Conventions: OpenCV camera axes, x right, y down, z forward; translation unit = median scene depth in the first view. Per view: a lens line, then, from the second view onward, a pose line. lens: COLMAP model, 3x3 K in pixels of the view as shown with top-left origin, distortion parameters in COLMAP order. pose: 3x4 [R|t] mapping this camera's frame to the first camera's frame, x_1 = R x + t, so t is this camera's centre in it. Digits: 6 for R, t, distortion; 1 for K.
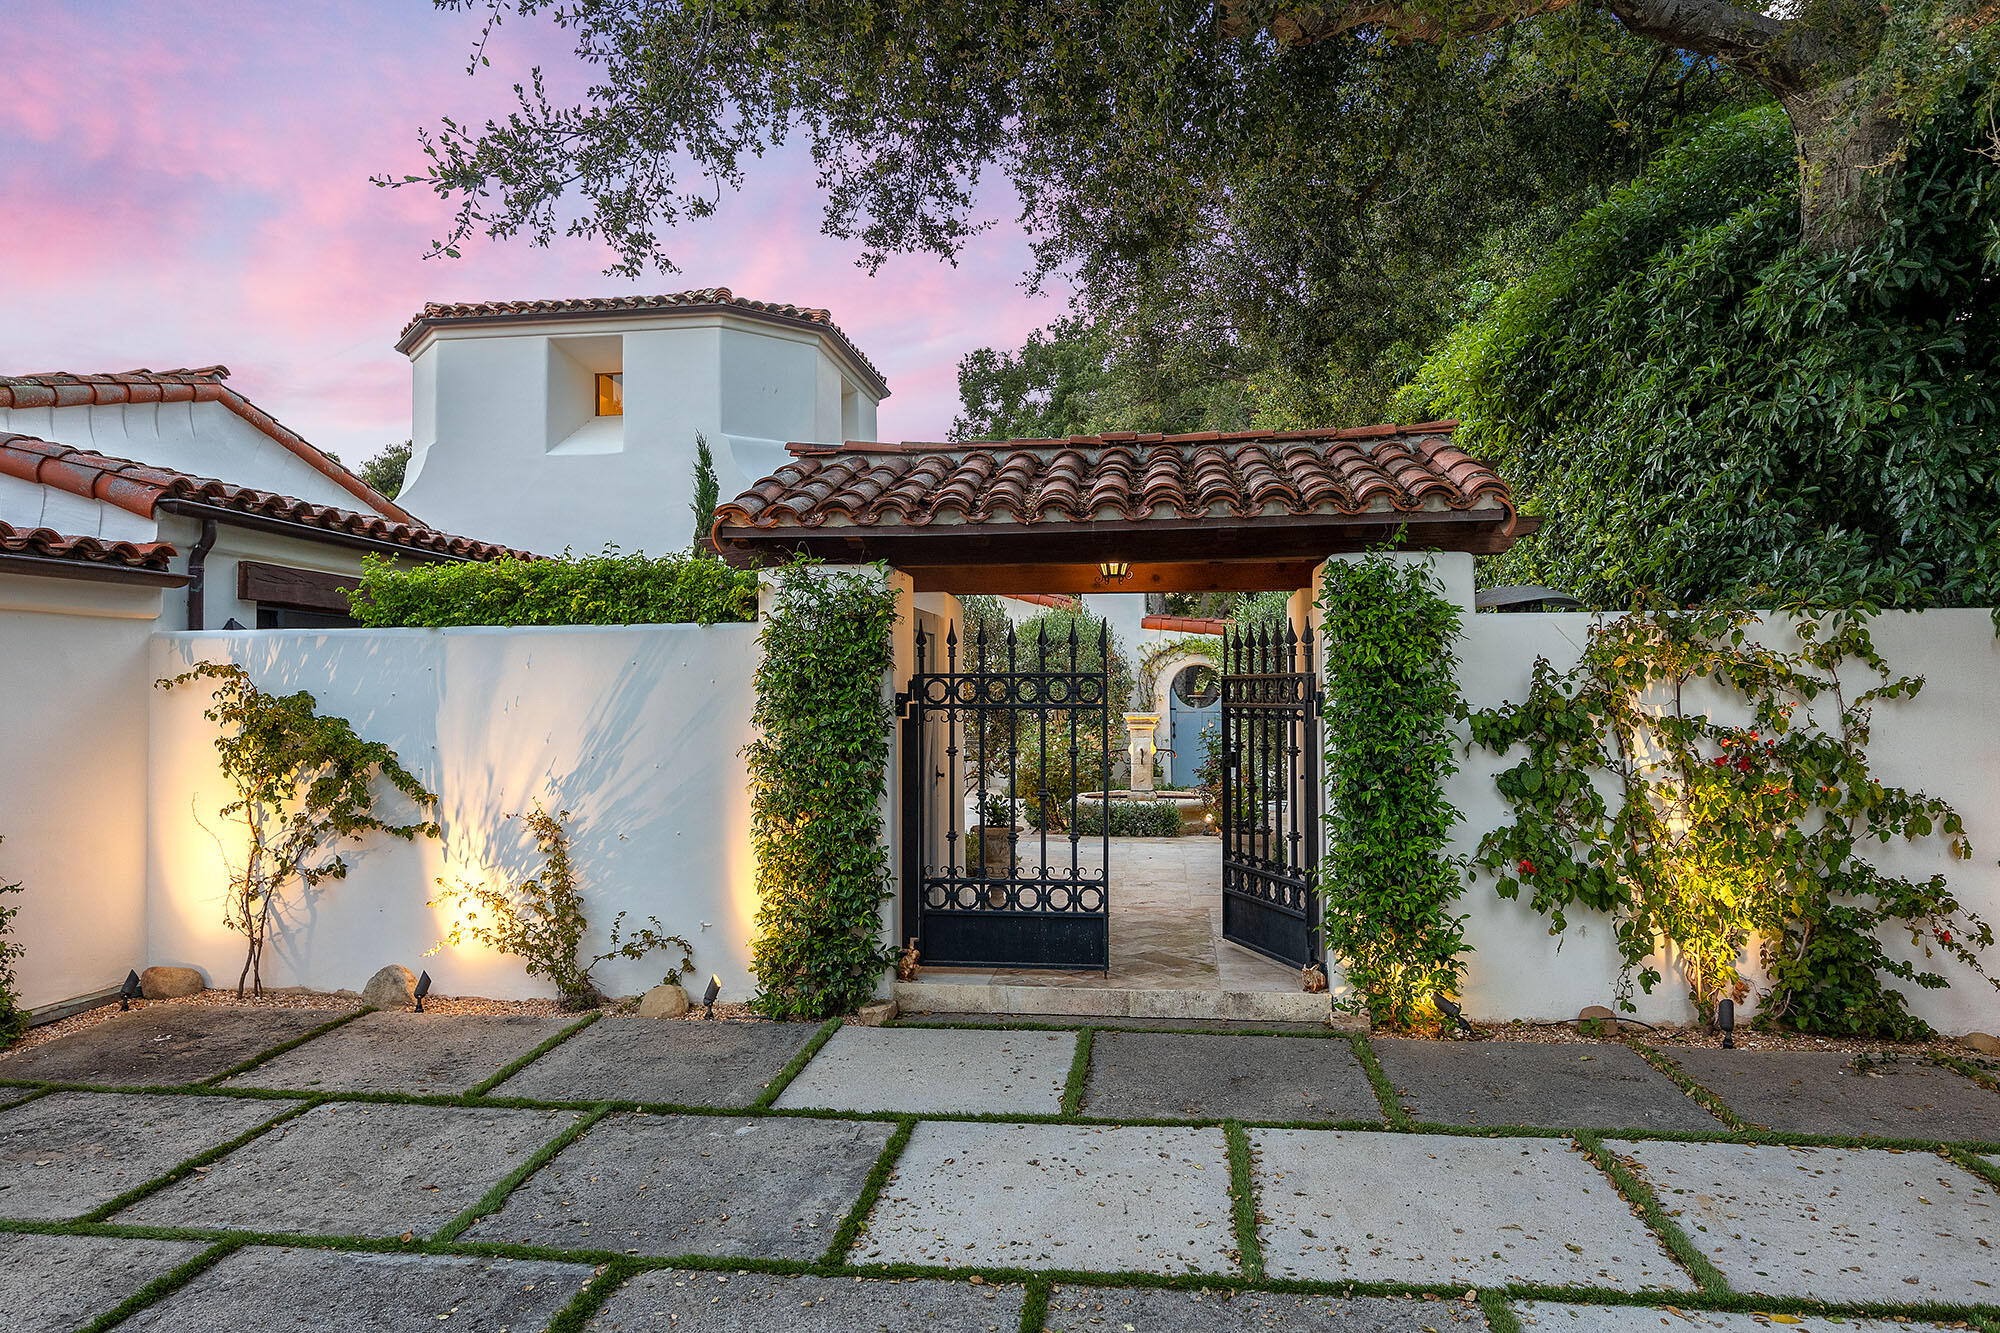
lens RADIAL K [[1324.8, 0, 1000.0], [0, 1324.8, 666.5], [0, 0, 1]] dist [0.004256, 0.001044]
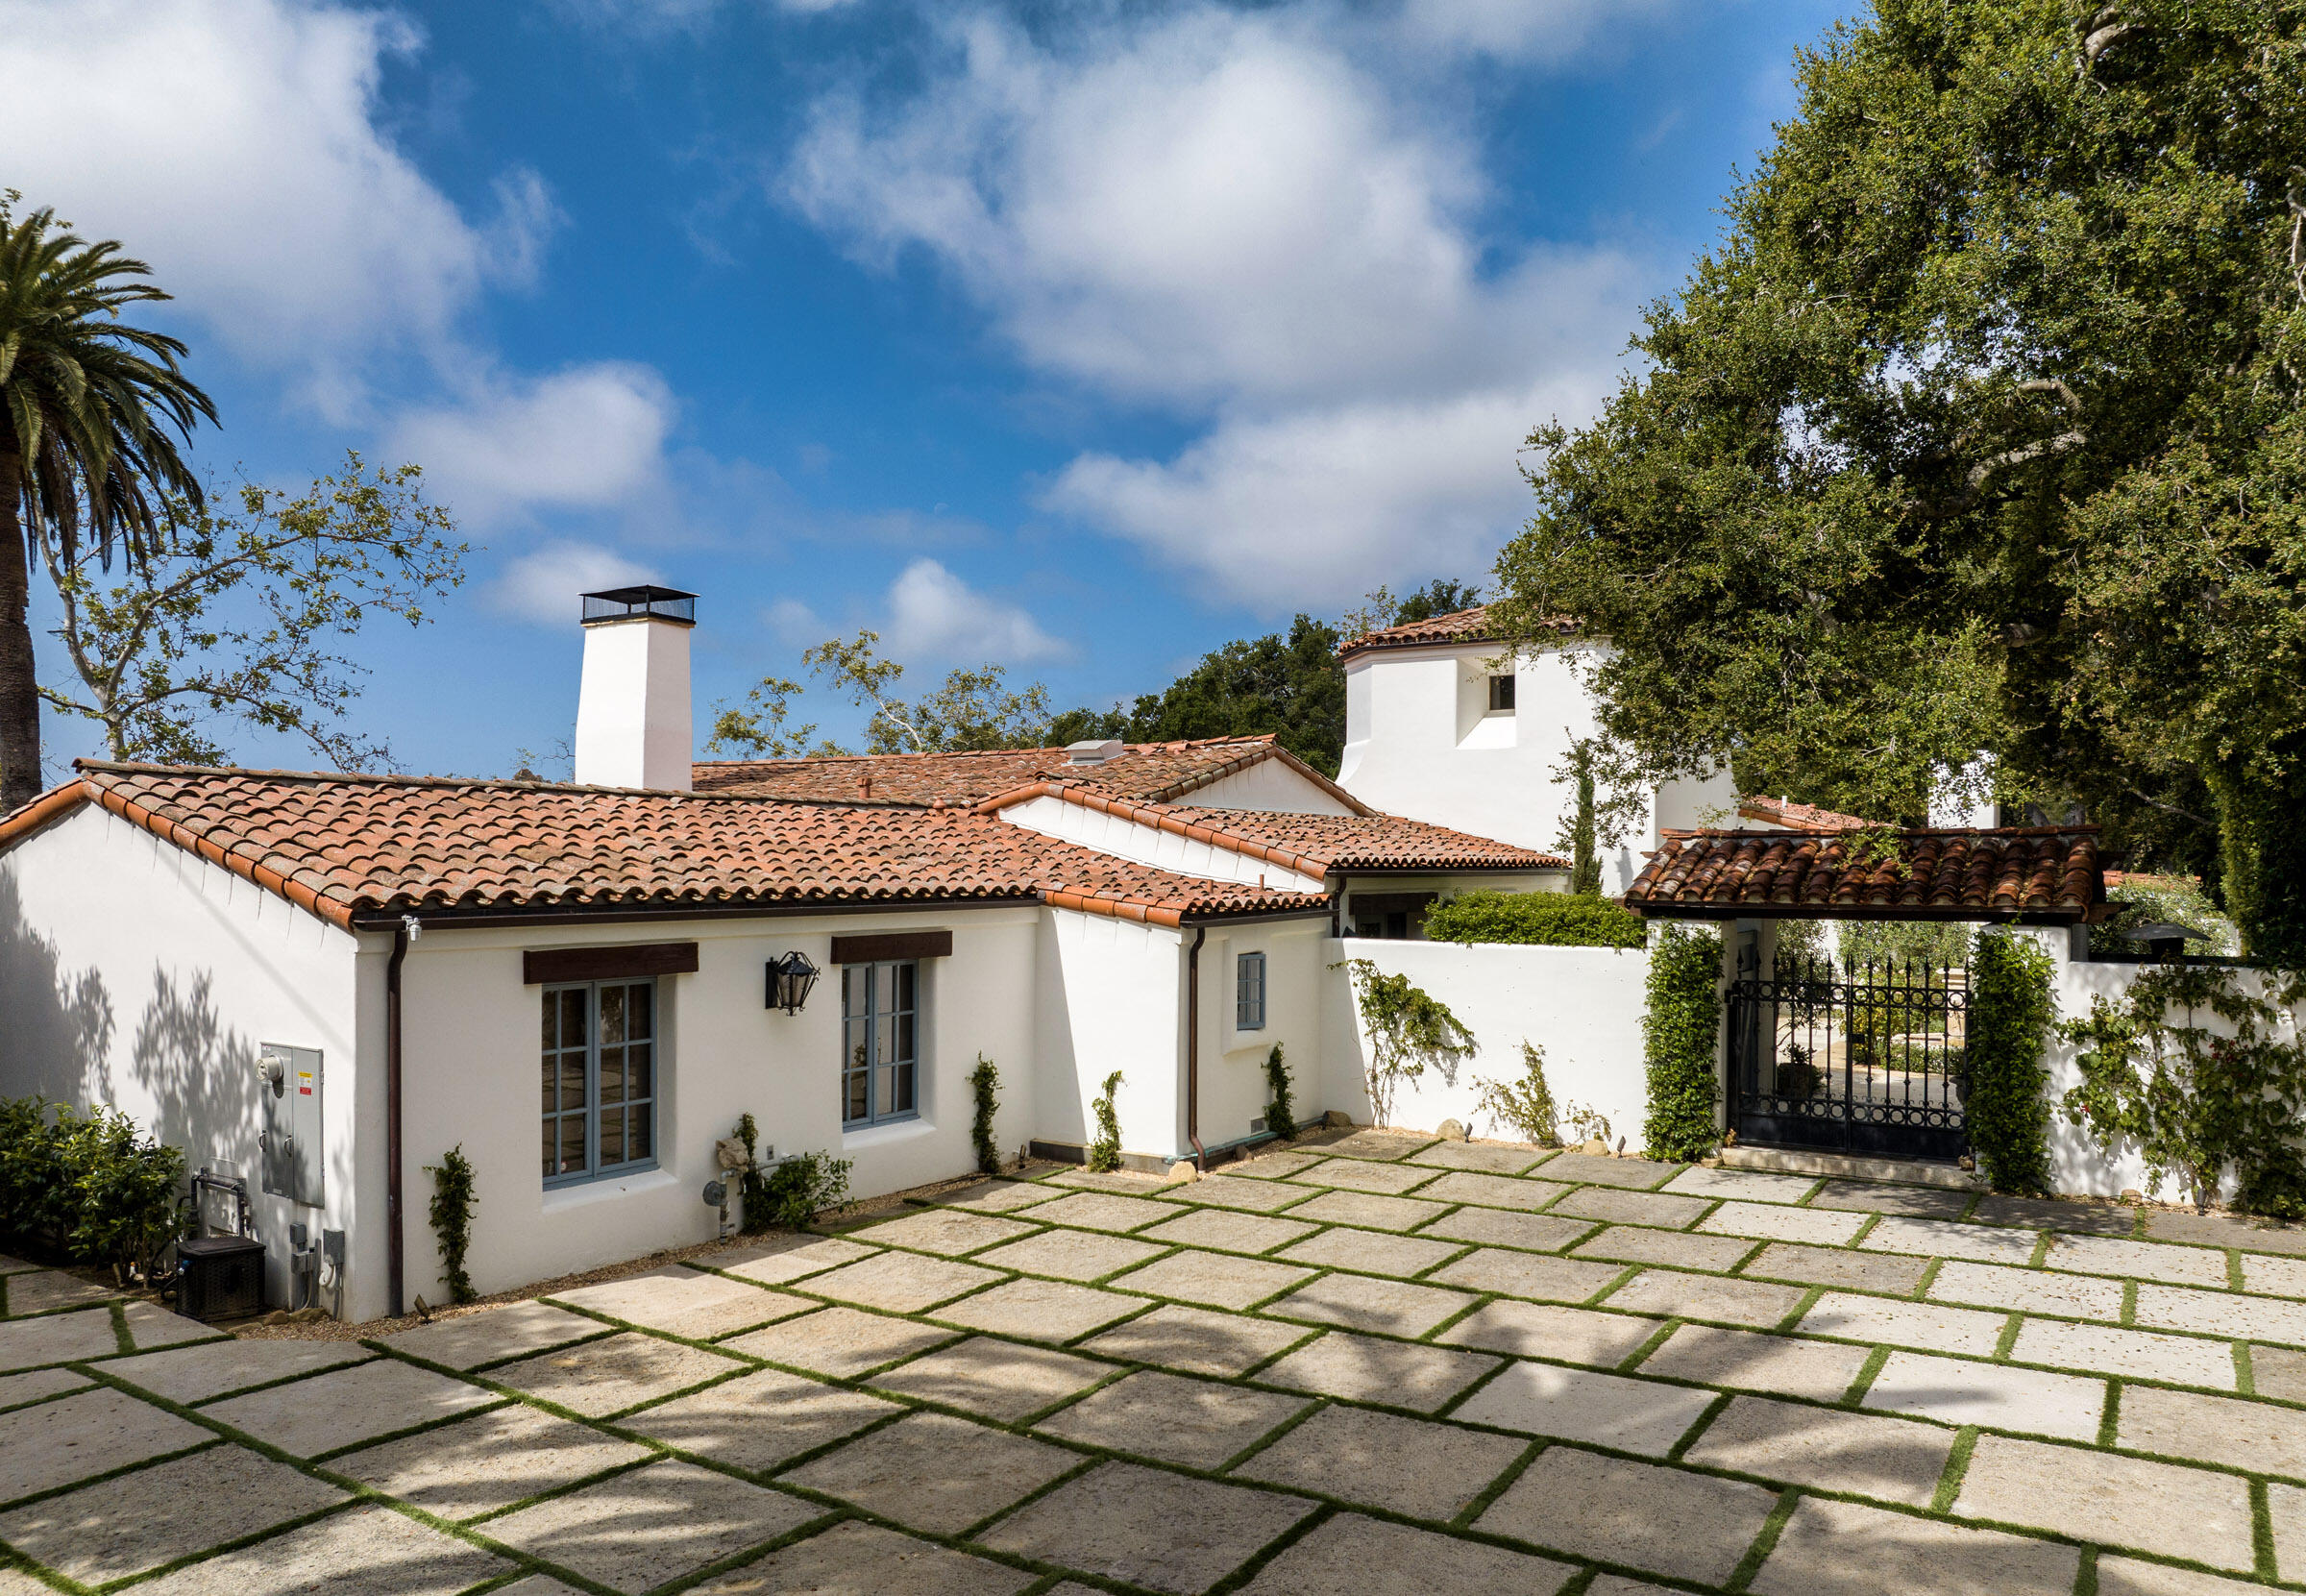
lens RADIAL K [[1637.5, 0, 1138.6], [0, 1637.5, 866.7], [0, 0, 1]] dist [-0.031950, -0.001105]
pose [[0.902195, 0.011029, -0.431188, 0.167828], [0.001057, 0.999614, 0.027780, -0.224141], [0.431328, -0.025518, 0.901834, -1.434809]]
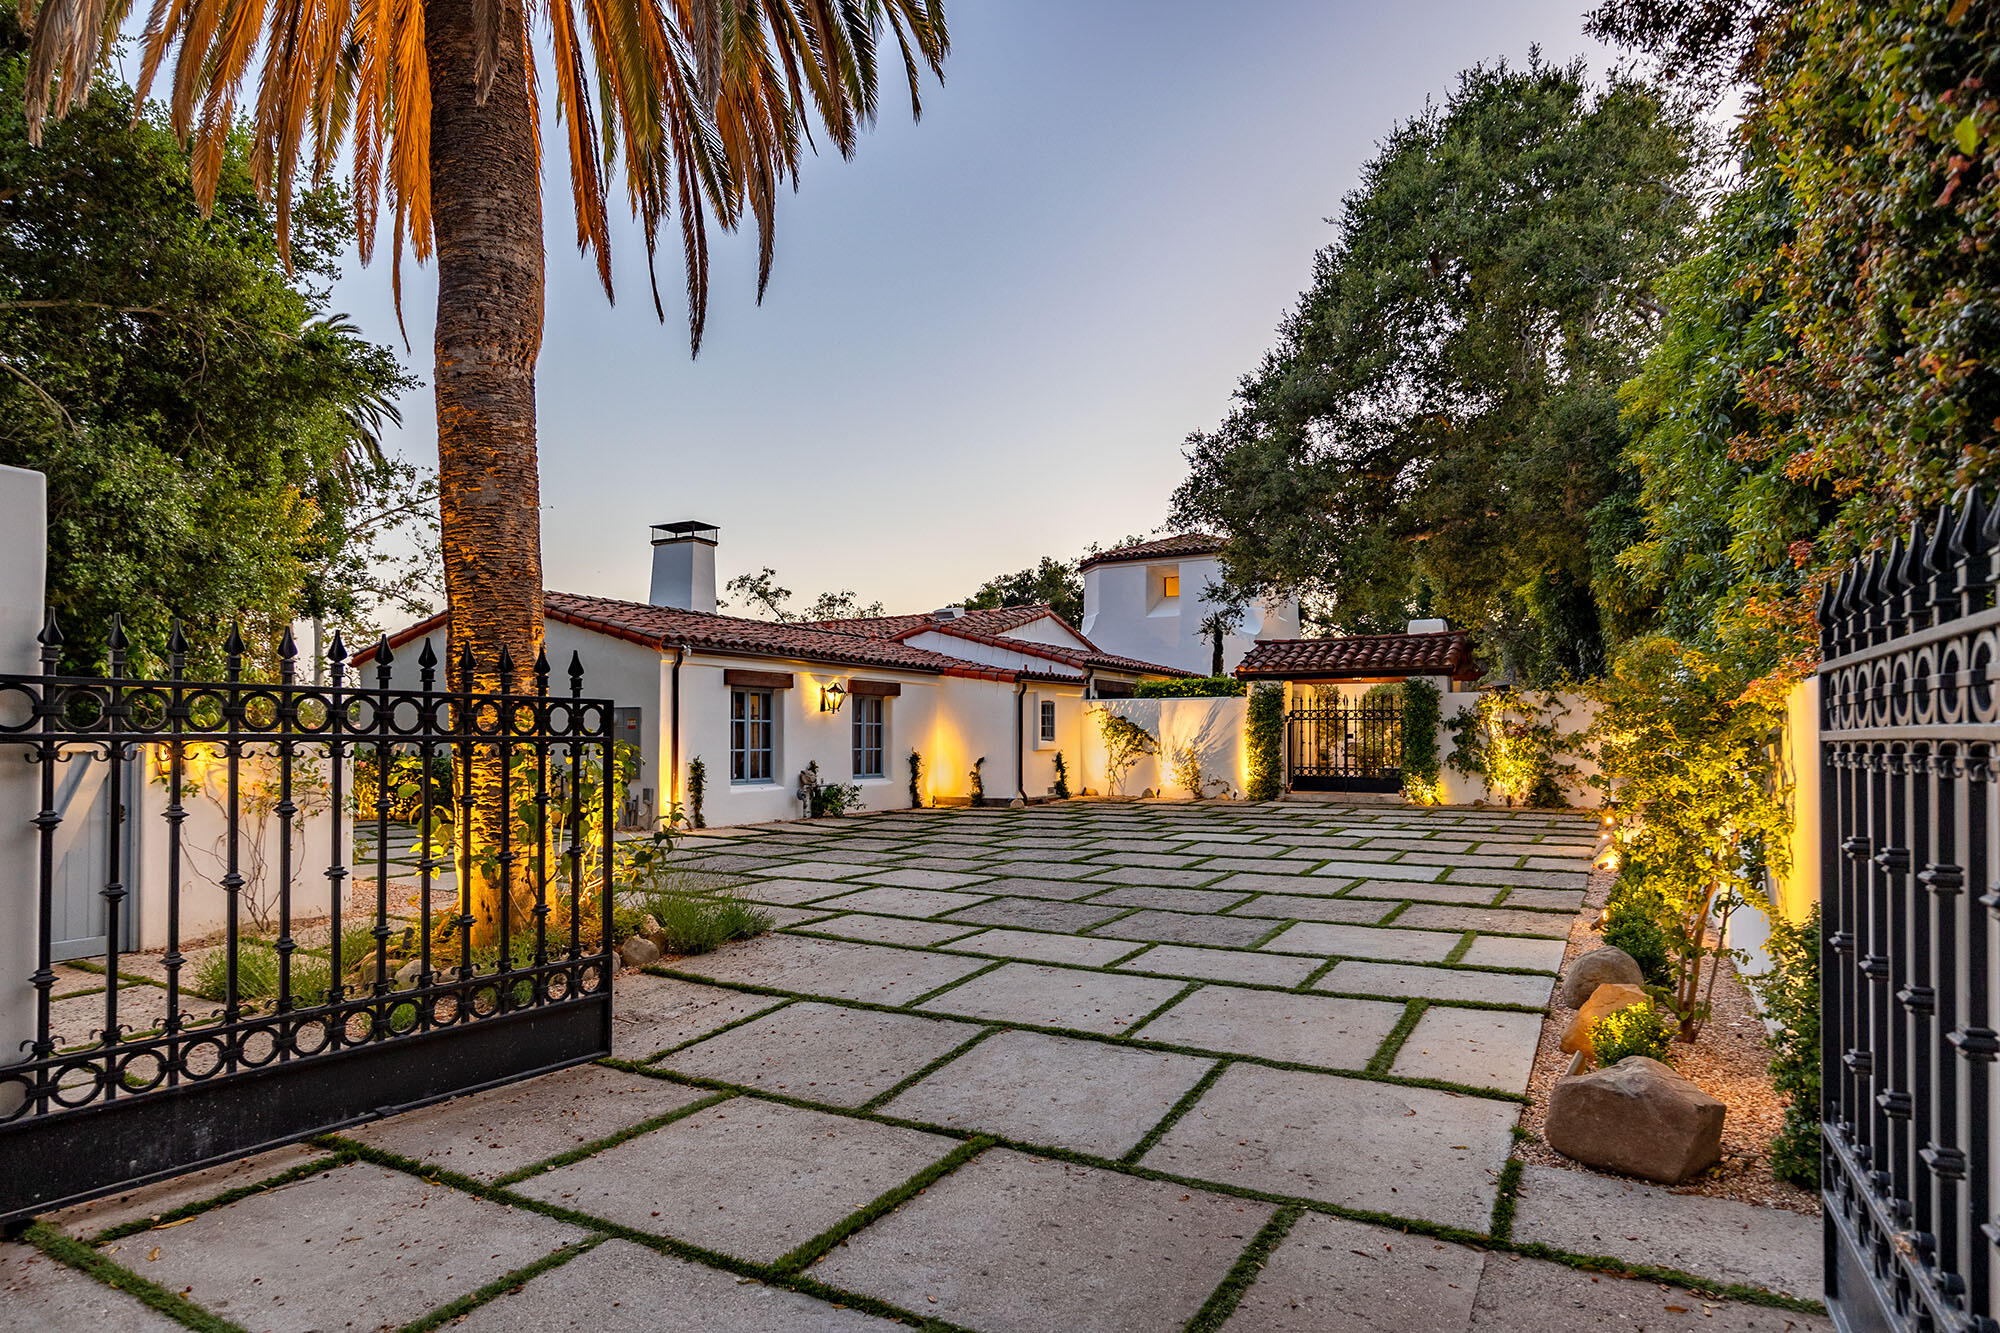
lens RADIAL K [[1108.0, 0, 994.2], [0, 1108.0, 709.9], [0, 0, 1]] dist [0.002629, -0.000688]
pose [[0.928441, -0.004014, -0.371459, 0.325141], [0.004243, 0.999991, -0.000202, 0.002765], [0.371457, -0.001388, 0.928449, -2.230284]]
